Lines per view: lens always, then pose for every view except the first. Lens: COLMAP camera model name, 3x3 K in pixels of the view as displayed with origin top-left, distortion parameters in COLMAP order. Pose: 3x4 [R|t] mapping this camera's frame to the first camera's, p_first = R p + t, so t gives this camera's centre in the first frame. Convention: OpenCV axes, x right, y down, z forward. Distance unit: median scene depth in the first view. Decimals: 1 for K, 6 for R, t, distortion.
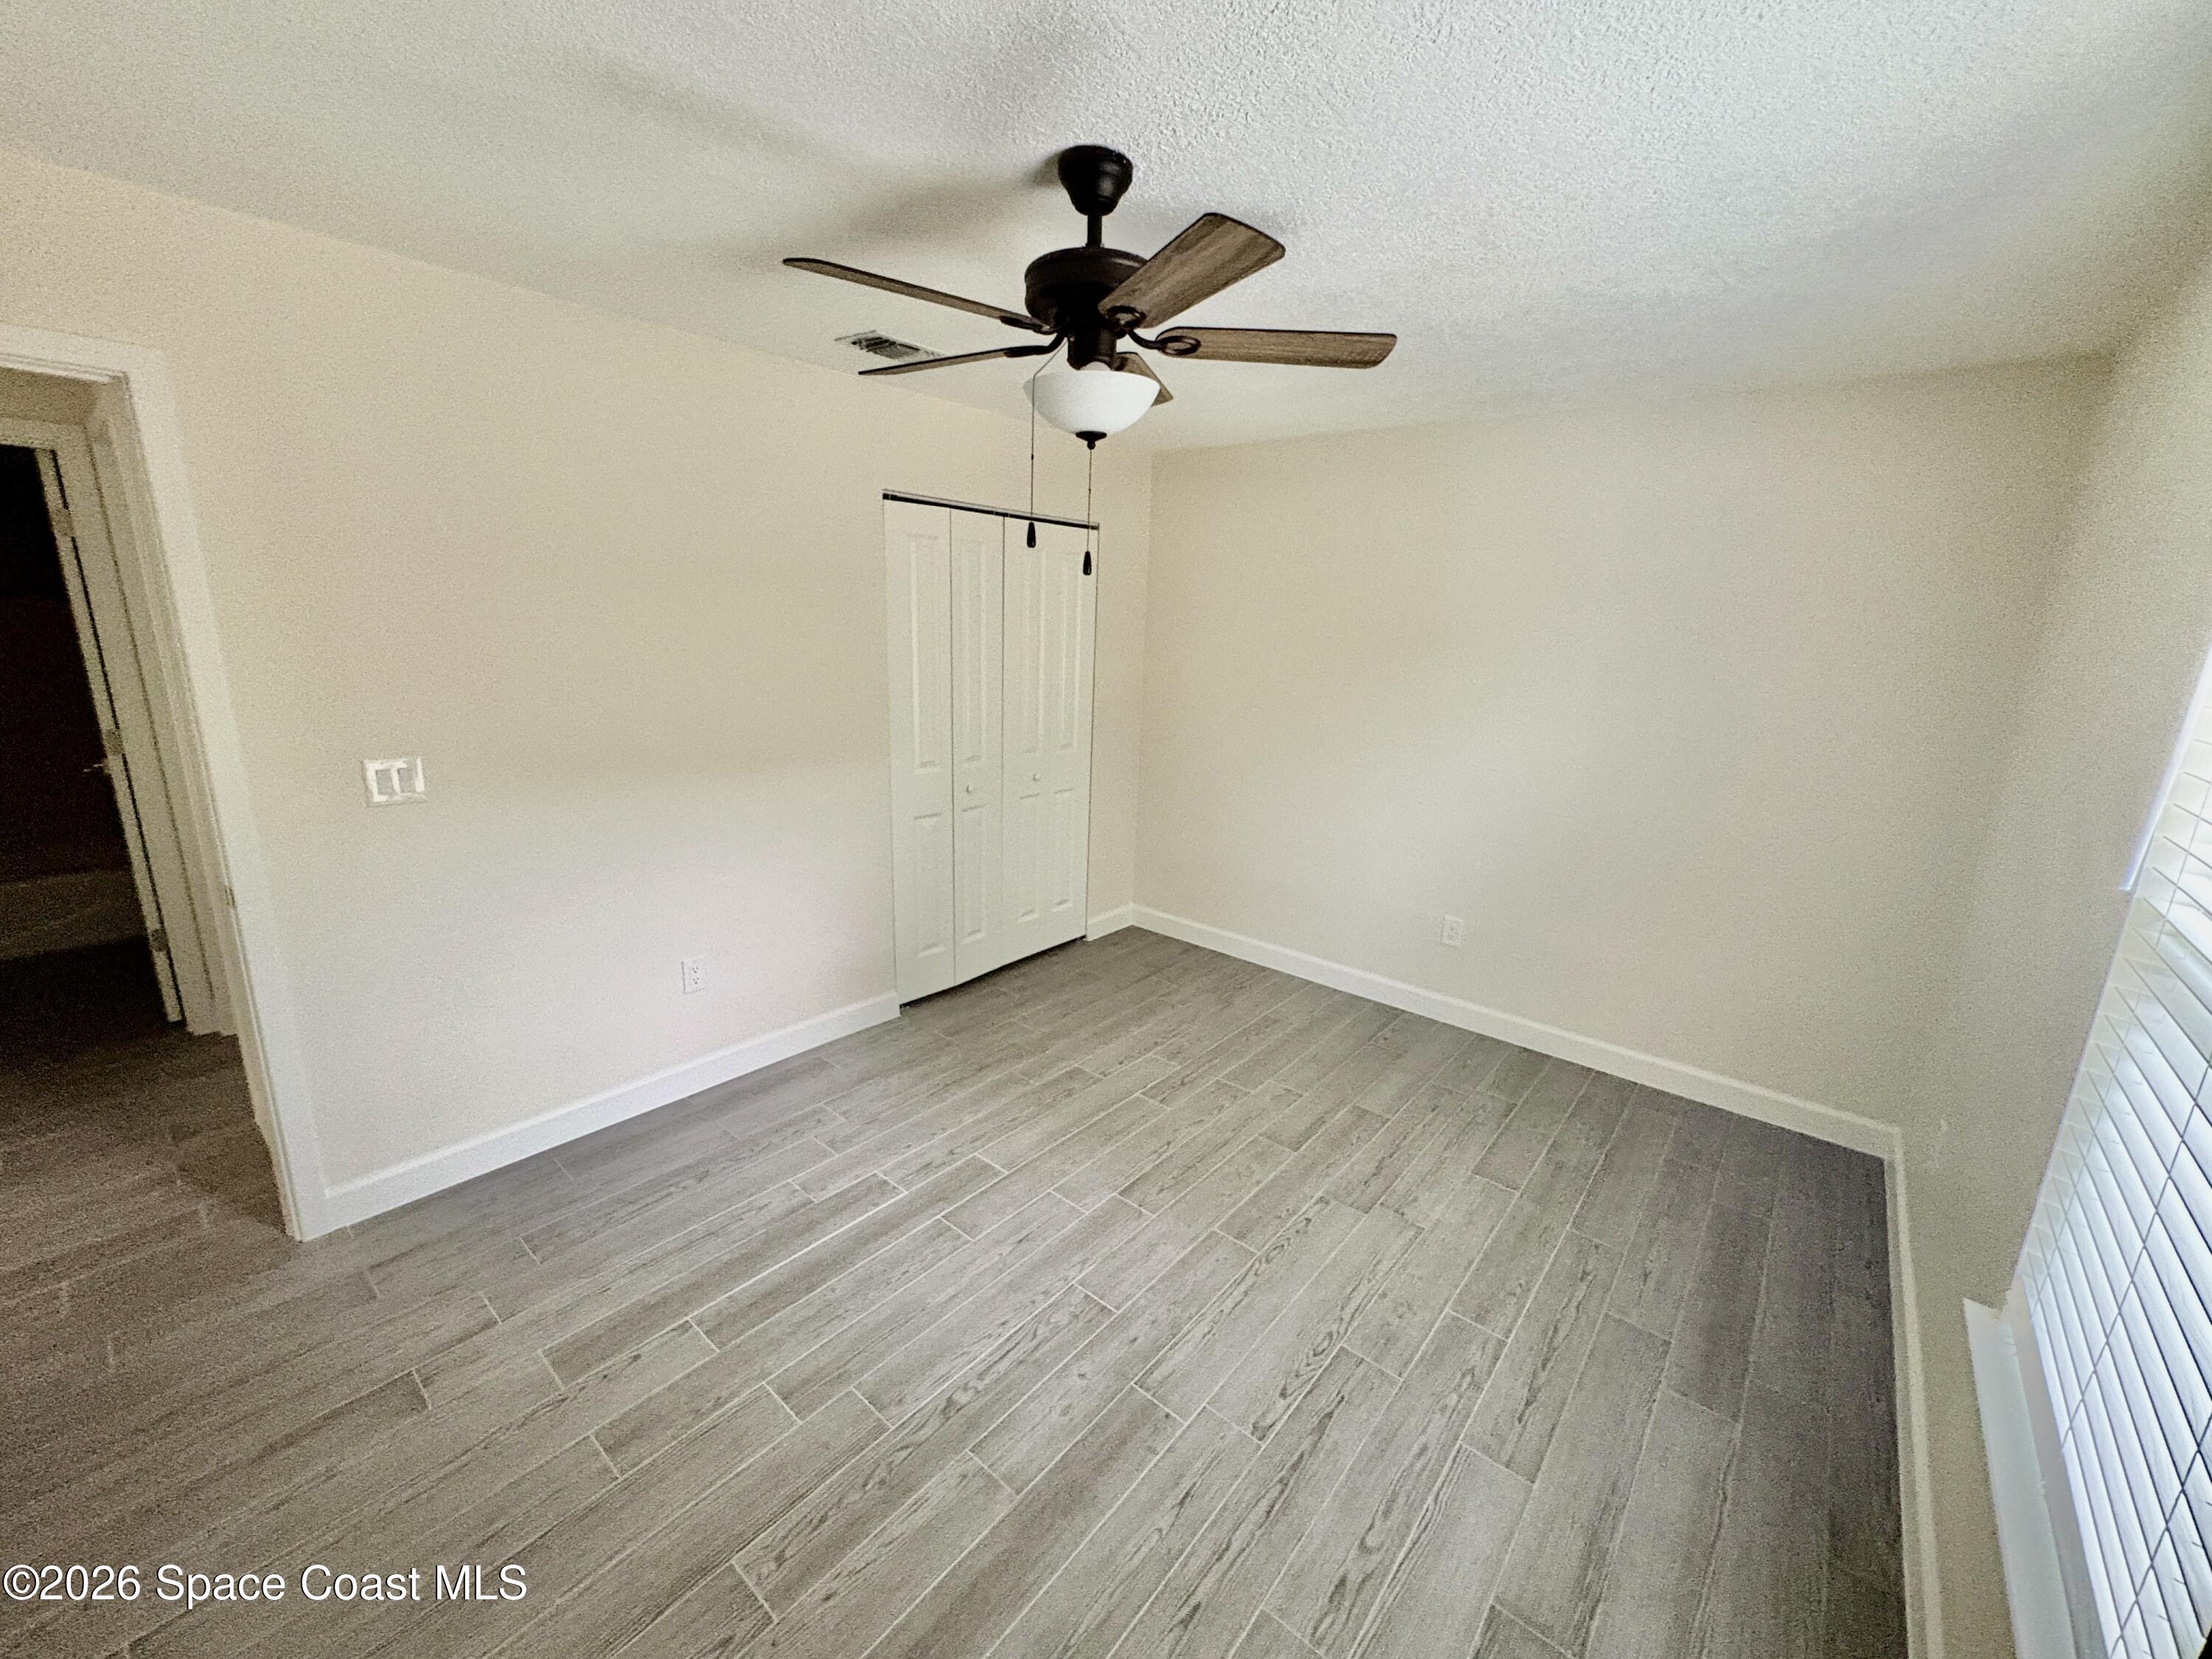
lens RADIAL K [[881.3, 0, 1106.0], [0, 881.3, 829.5], [0, 0, 1]] dist [-0.001117, 0.000303]
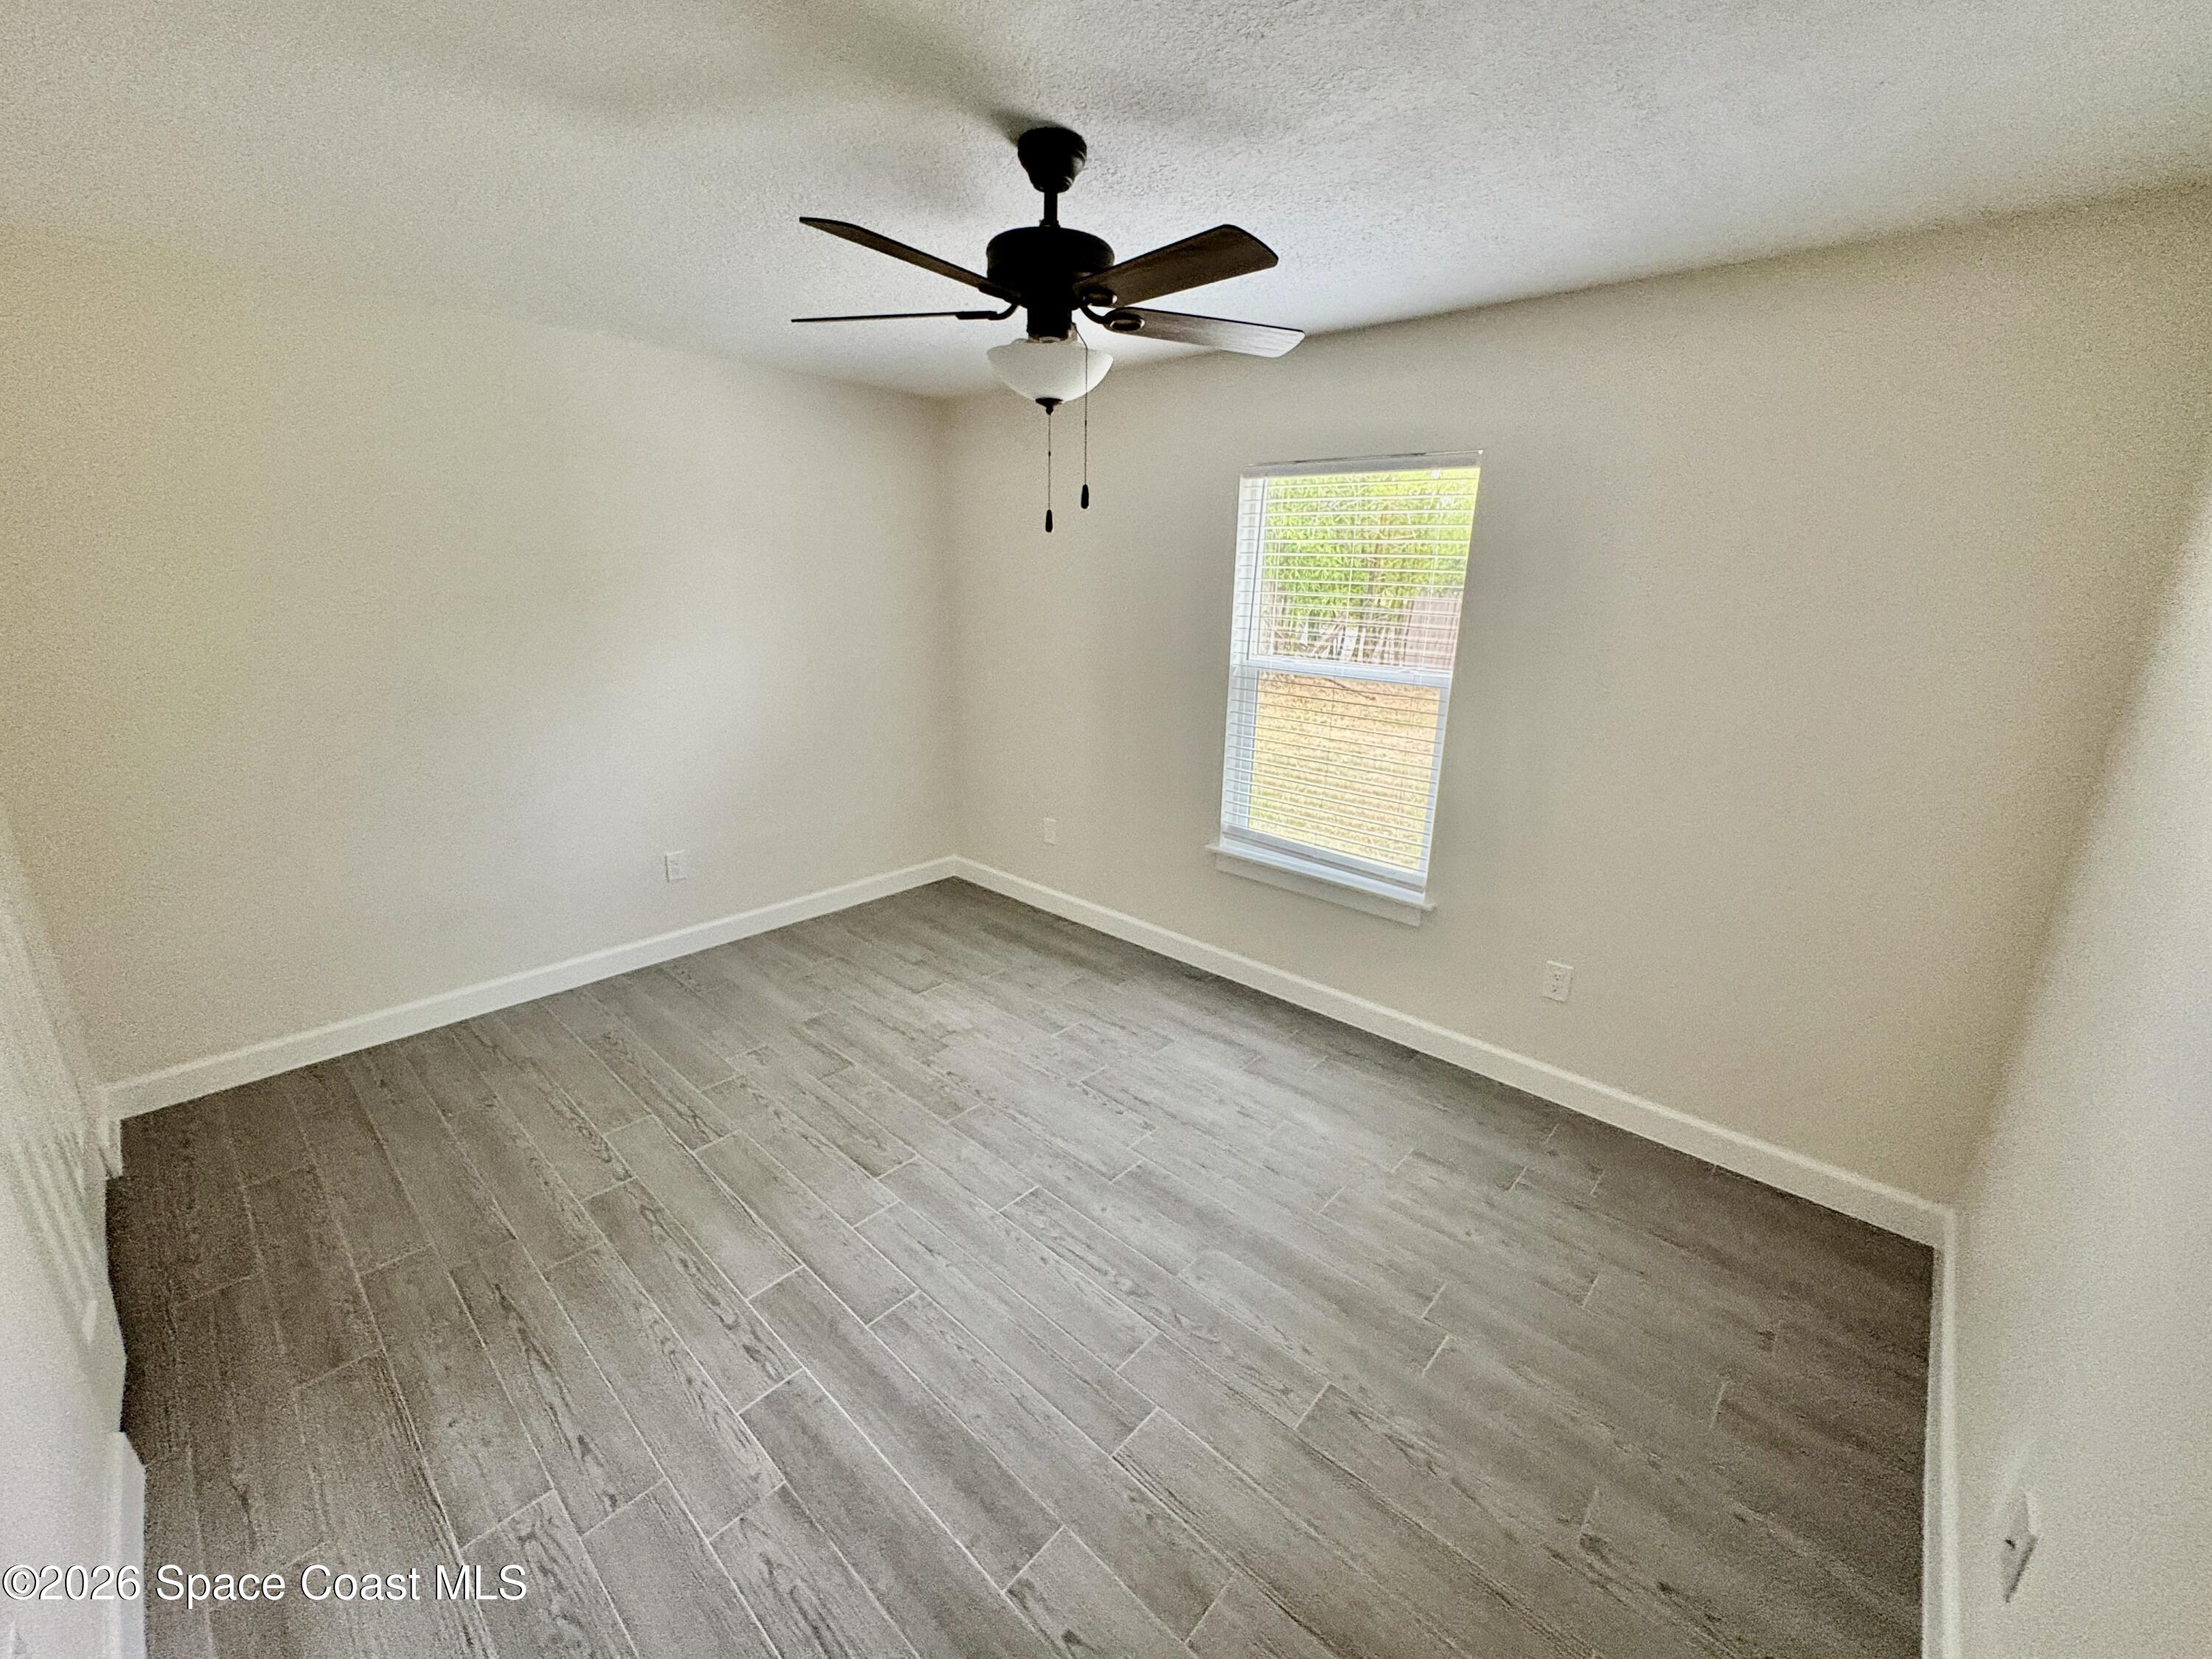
lens RADIAL K [[874.6, 0, 1106.0], [0, 874.6, 829.5], [0, 0, 1]] dist [-0.007344, 0.000064]
pose [[0.041990, -0.314191, 0.948431, -0.803153], [0.216009, 0.929672, 0.298413, -0.177648], [-0.975488, 0.192339, 0.106905, 0.617563]]
